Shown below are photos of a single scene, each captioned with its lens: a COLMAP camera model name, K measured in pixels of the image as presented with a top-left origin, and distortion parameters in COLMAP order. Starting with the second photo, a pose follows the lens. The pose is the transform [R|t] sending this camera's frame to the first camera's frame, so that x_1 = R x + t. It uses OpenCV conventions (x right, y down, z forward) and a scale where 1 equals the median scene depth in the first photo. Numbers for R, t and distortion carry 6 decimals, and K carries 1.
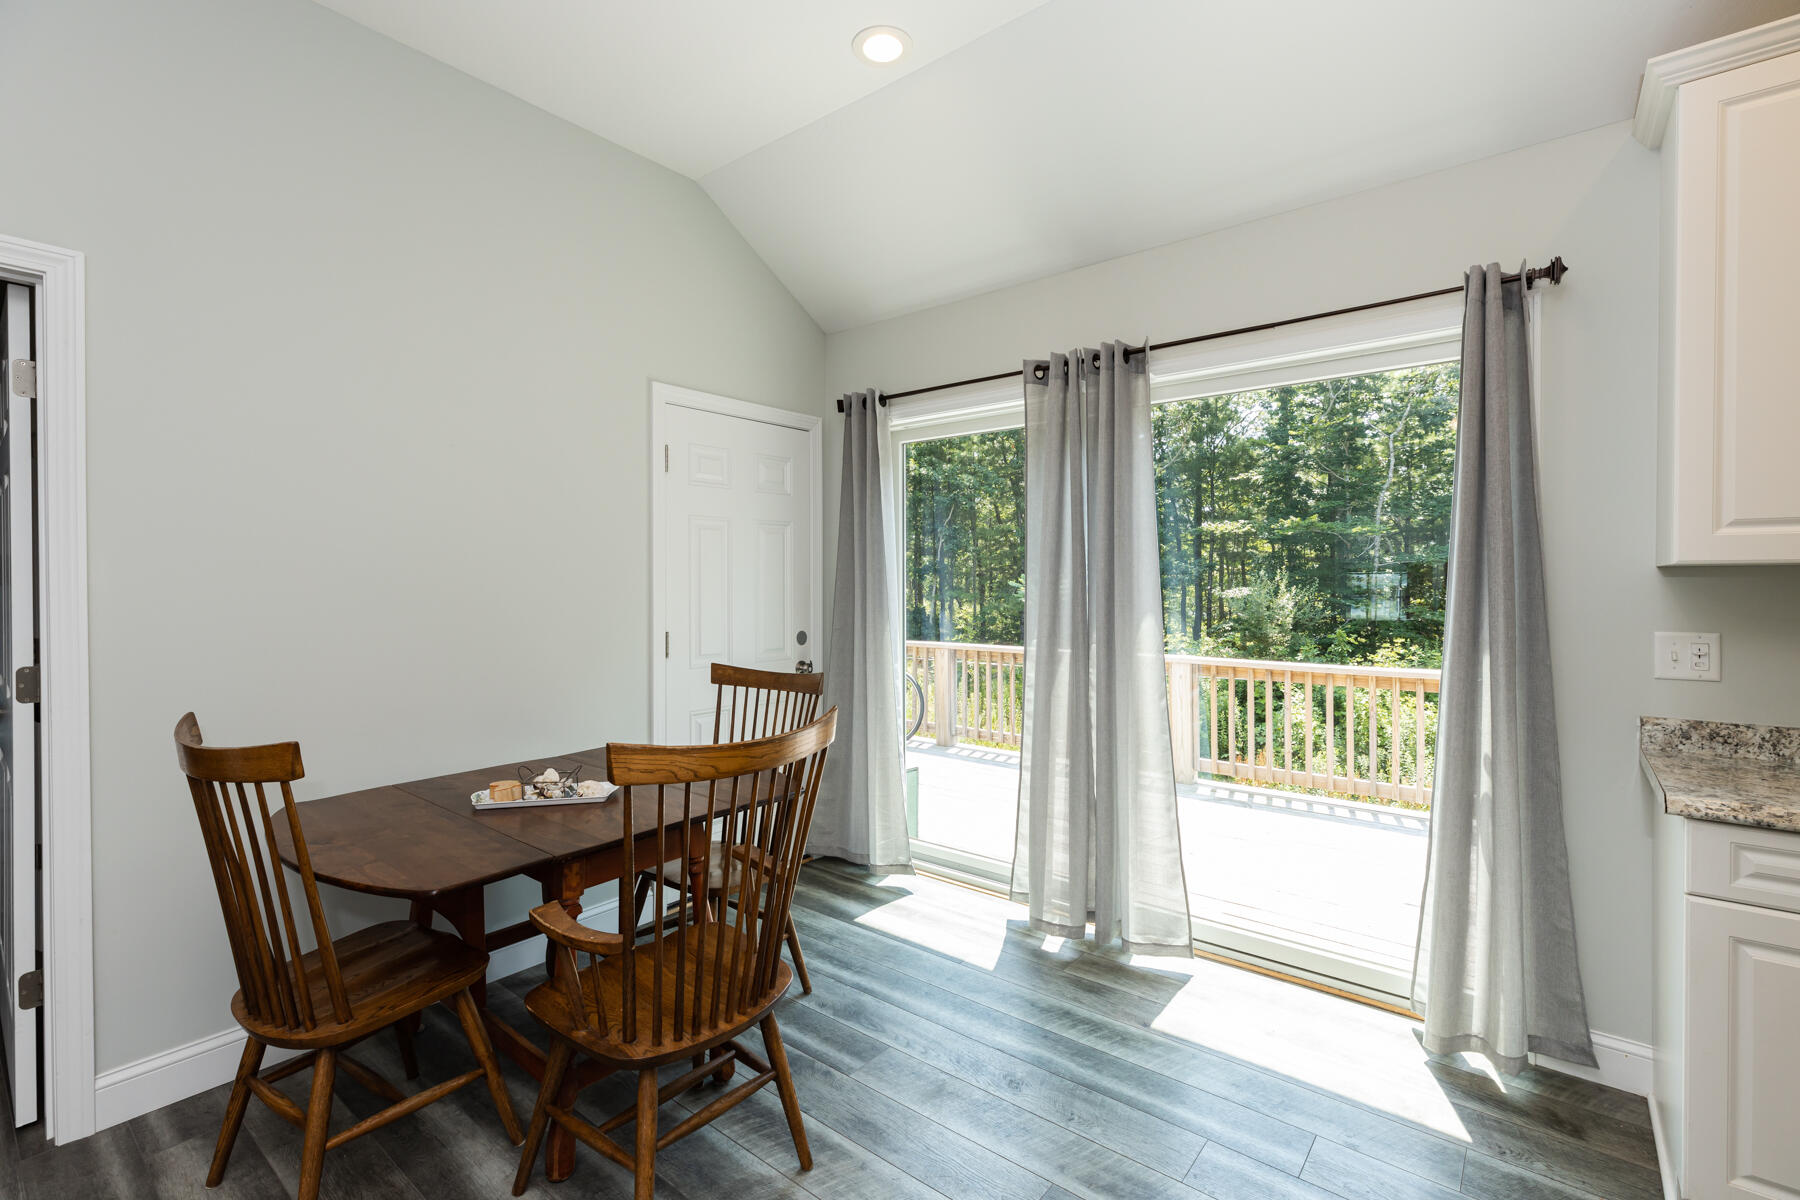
lens RADIAL K [[812.6, 0, 900.0], [0, 812.6, 600.0], [0, 0, 1]] dist [0.005192, 0.000026]
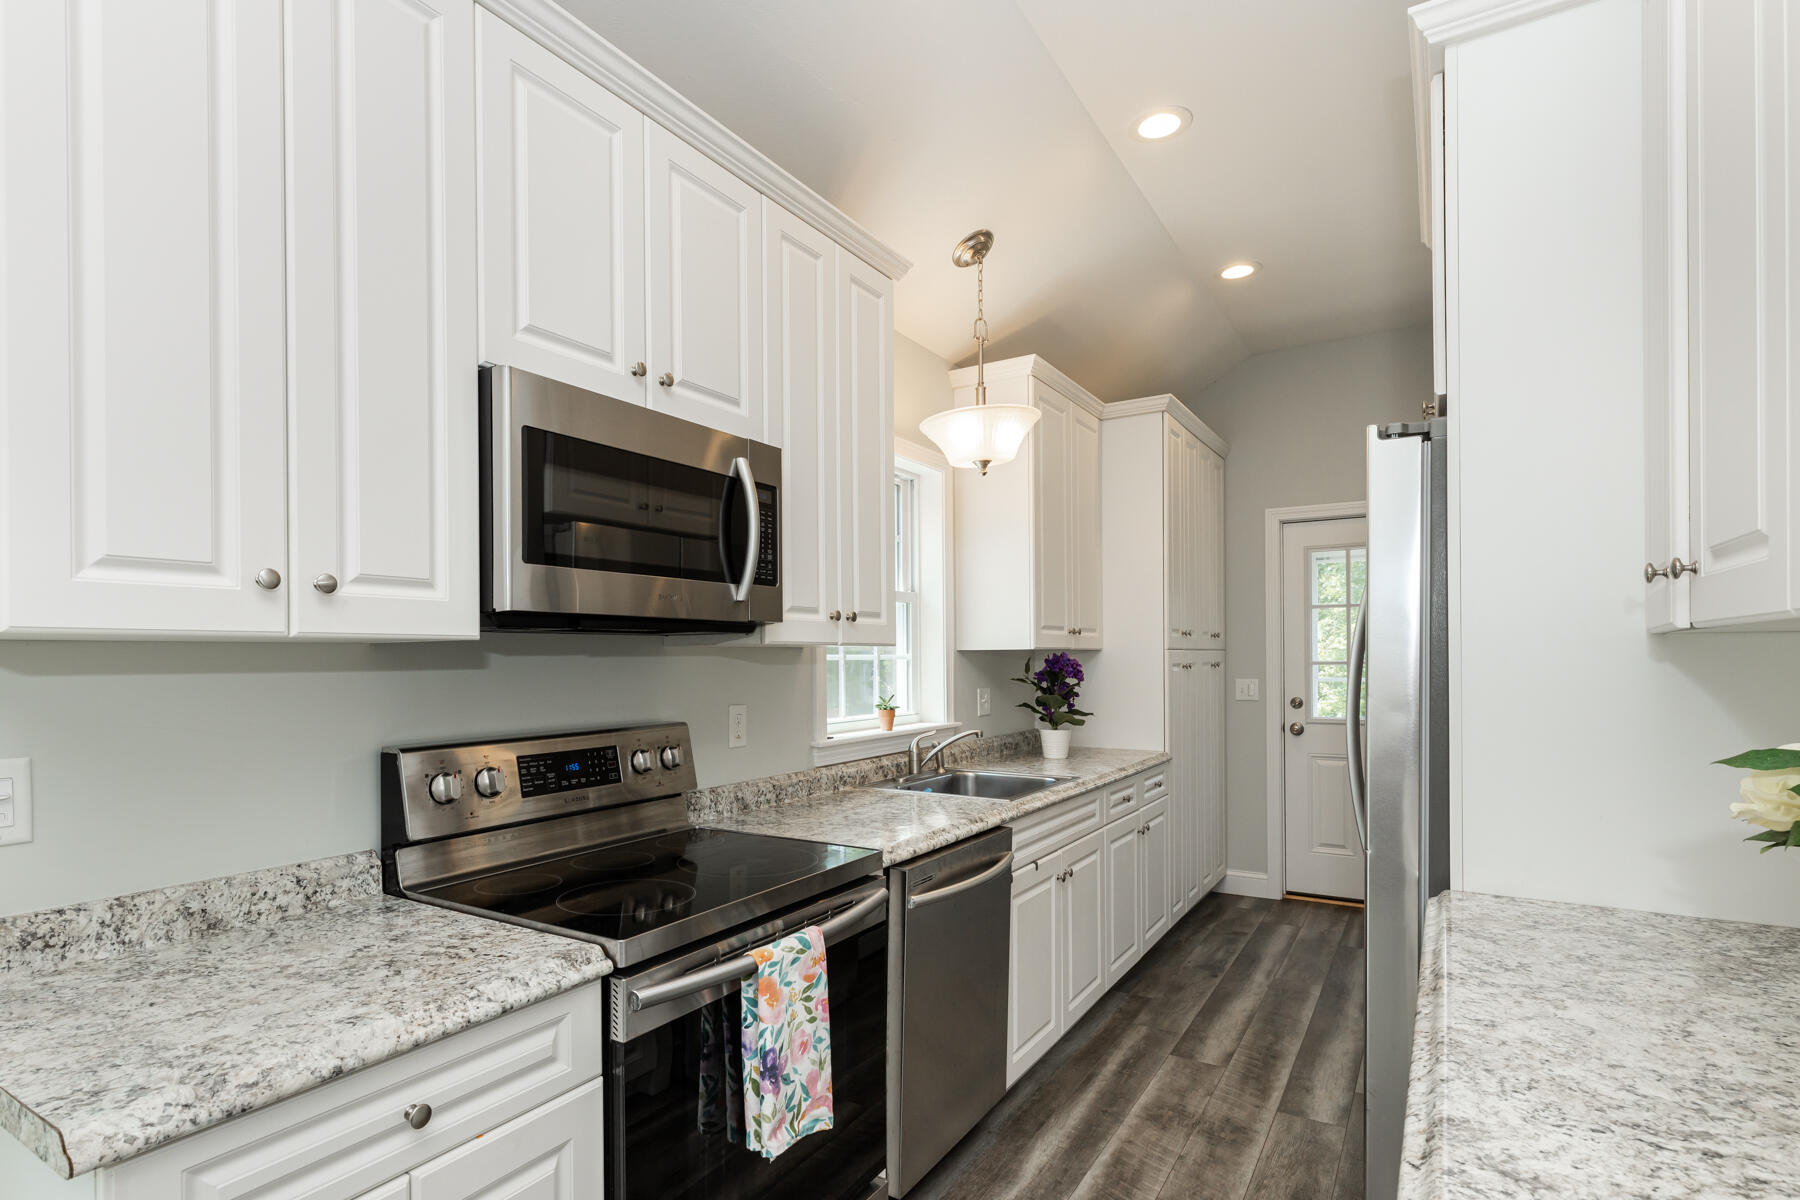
lens RADIAL K [[908.1, 0, 851.4], [0, 908.1, 658.2], [0, 0, 1]] dist [0.002047, 0.000013]
pose [[-0.101985, -0.000300, 0.994786, 0.253568], [0.028293, 0.999595, 0.003202, -0.011617], [-0.994383, 0.028472, -0.101935, 0.398607]]
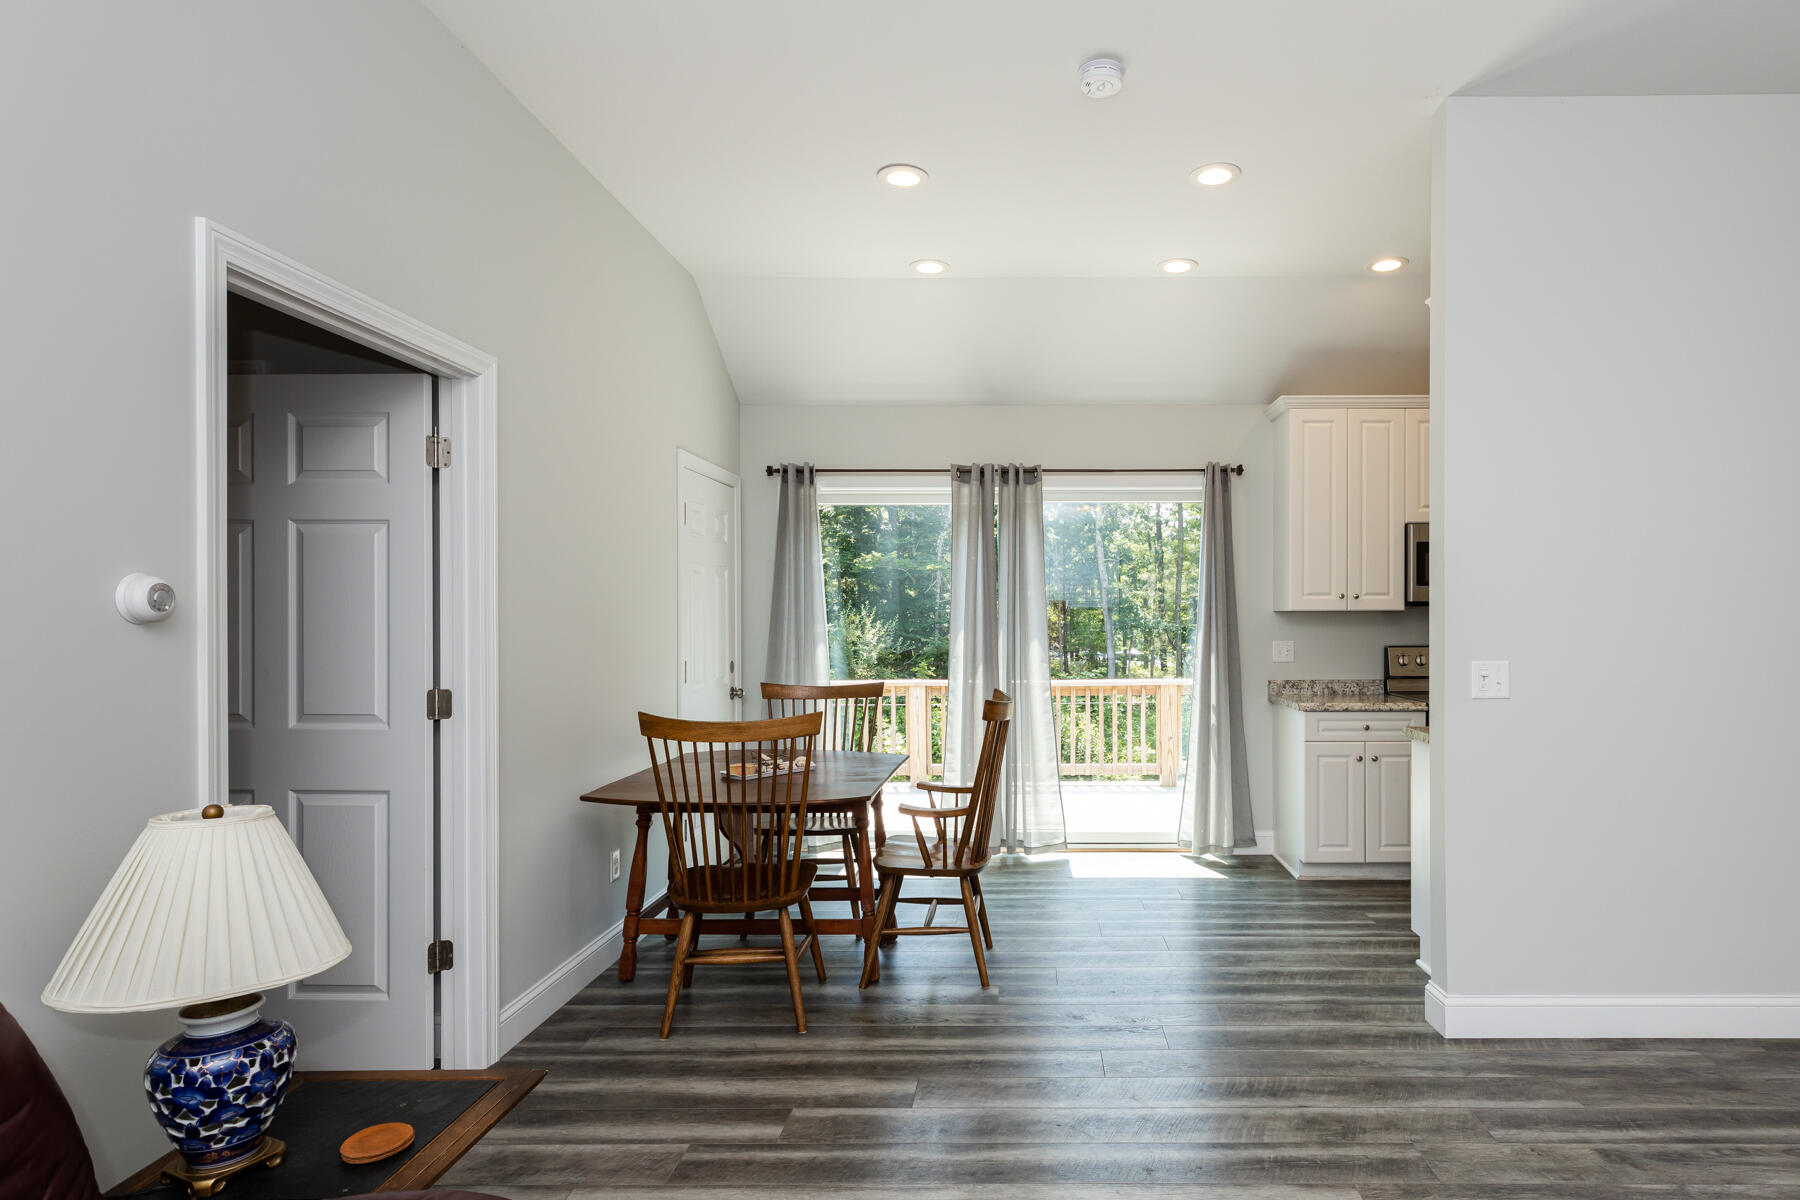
lens RADIAL K [[987.3, 0, 1016.9], [0, 987.3, 650.2], [0, 0, 1]] dist [-0.000745, -0.000128]
pose [[0.787992, -0.021341, 0.615315, -1.052462], [0.014408, 0.999765, 0.016224, 0.009469], [-0.615517, -0.003919, 0.788114, -0.560572]]
